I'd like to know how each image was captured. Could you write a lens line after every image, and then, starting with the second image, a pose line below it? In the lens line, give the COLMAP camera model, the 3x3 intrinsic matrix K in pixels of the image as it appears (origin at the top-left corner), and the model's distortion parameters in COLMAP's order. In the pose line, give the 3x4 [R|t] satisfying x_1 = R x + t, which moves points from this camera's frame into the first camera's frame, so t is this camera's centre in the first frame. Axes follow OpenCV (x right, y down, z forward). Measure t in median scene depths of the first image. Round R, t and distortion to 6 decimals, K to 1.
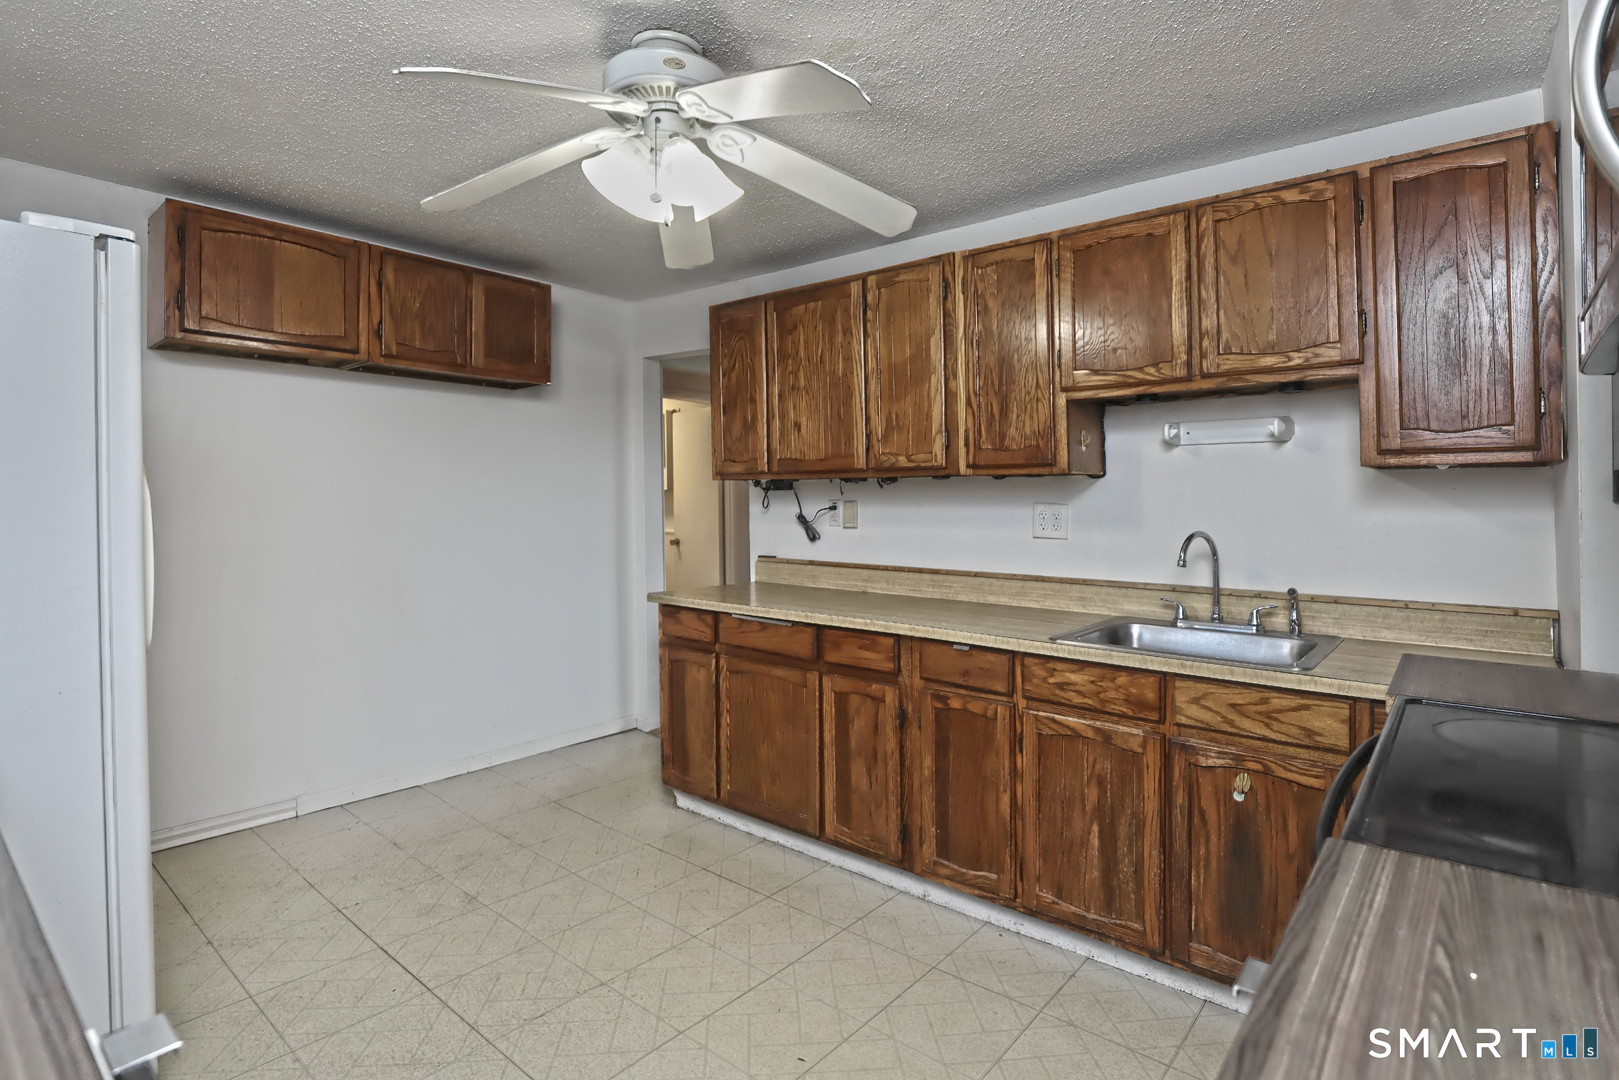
lens RADIAL K [[799.4, 0, 831.6], [0, 799.4, 504.7], [0, 0, 1]] dist [-0.016409, 0.001070]
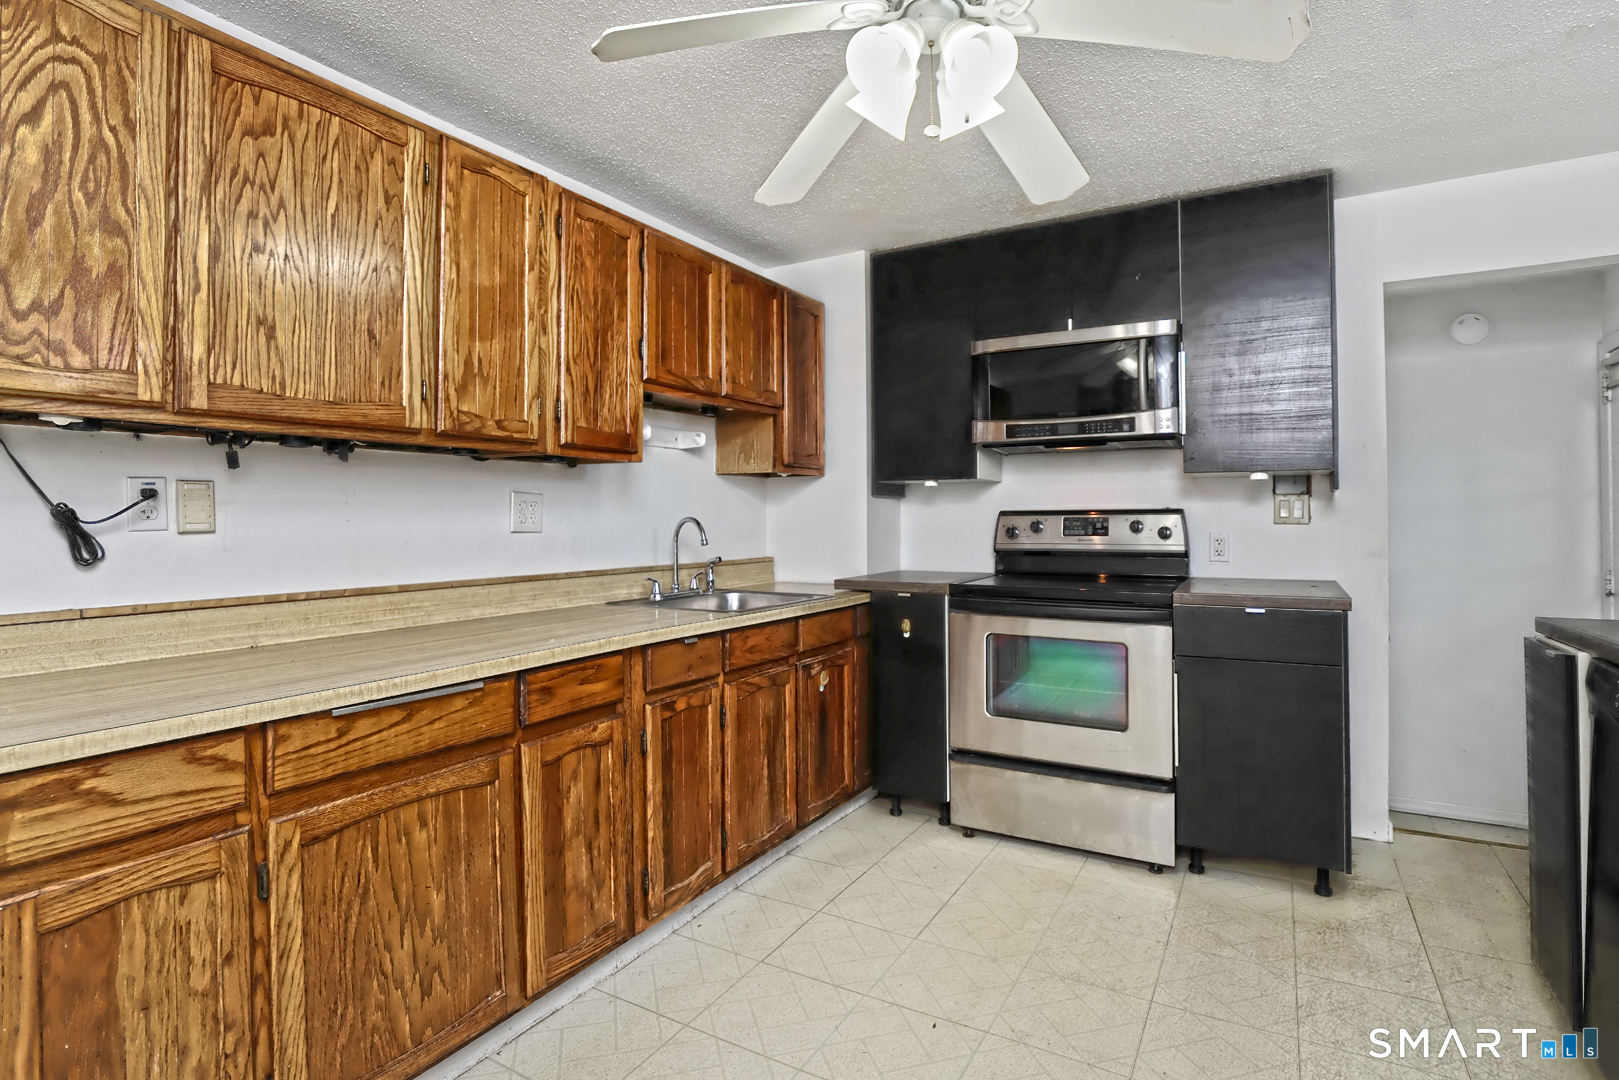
lens RADIAL K [[799.4, 0, 835.5], [0, 799.4, 497.8], [0, 0, 1]] dist [-0.016409, 0.001070]
pose [[-0.165538, 0.020881, 0.985982, -0.690077], [0.009432, 0.999764, -0.019590, 0.026257], [-0.986158, 0.006057, -0.165696, 0.855662]]
